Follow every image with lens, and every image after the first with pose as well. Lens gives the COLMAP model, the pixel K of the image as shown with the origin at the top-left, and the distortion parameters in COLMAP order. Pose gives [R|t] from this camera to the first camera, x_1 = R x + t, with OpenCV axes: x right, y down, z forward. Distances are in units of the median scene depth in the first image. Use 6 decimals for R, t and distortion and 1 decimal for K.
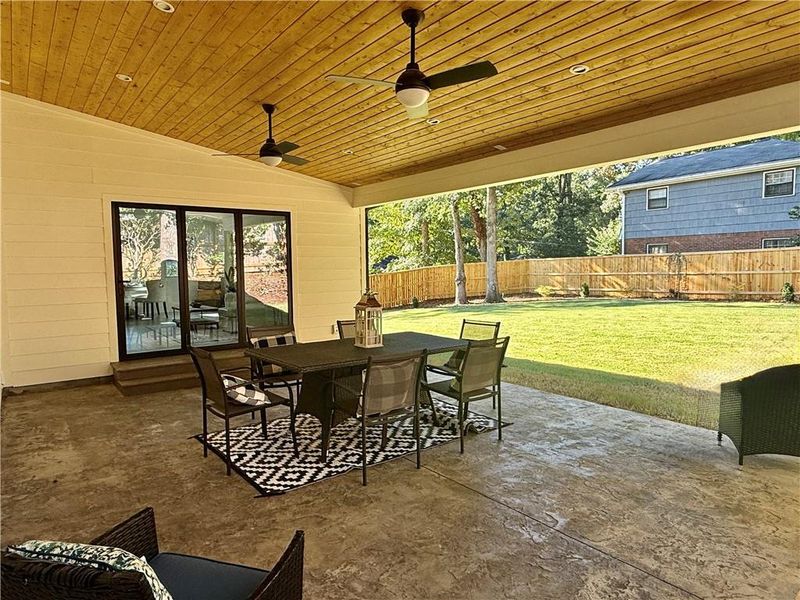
lens RADIAL K [[508.6, 0, 397.6], [0, 508.6, 300.5], [0, 0, 1]] dist [-0.002073, 0.001223]
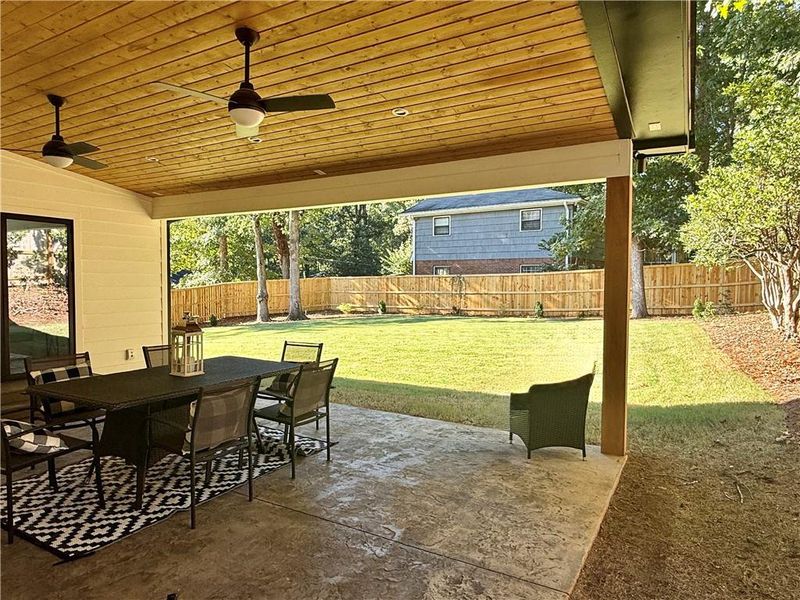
lens RADIAL K [[508.2, 0, 398.8], [0, 508.2, 302.8], [0, 0, 1]] dist [-0.001847, -0.000845]
pose [[0.923350, 0.002588, 0.383951, -0.057133], [0.007898, 0.999638, -0.025732, -0.013118], [-0.383878, 0.026792, 0.922995, 0.000175]]
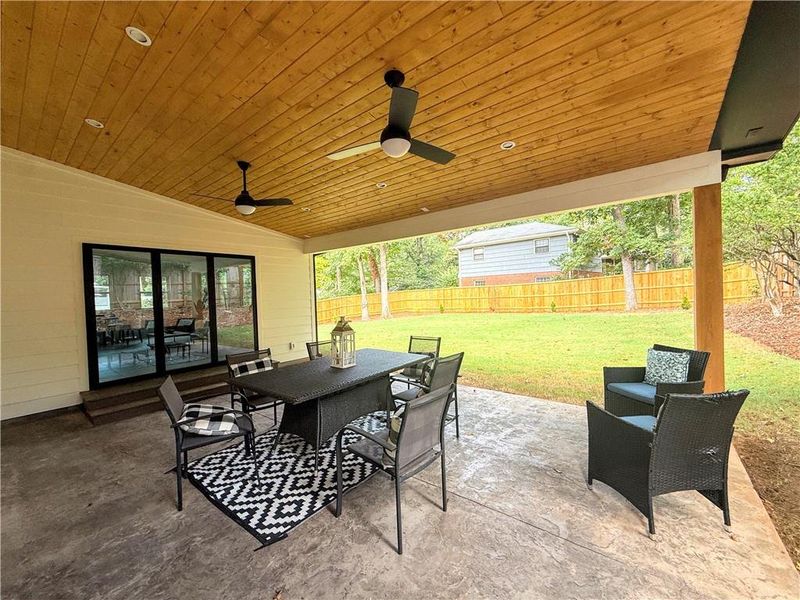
lens RADIAL K [[318.1, 0, 398.2], [0, 318.1, 299.8], [0, 0, 1]] dist [-0.000777, 0.000096]
pose [[0.968013, -0.022608, 0.249879, -0.115781], [0.036203, 0.998096, -0.049942, -0.020259], [-0.248274, 0.057391, 0.966988, 0.256765]]
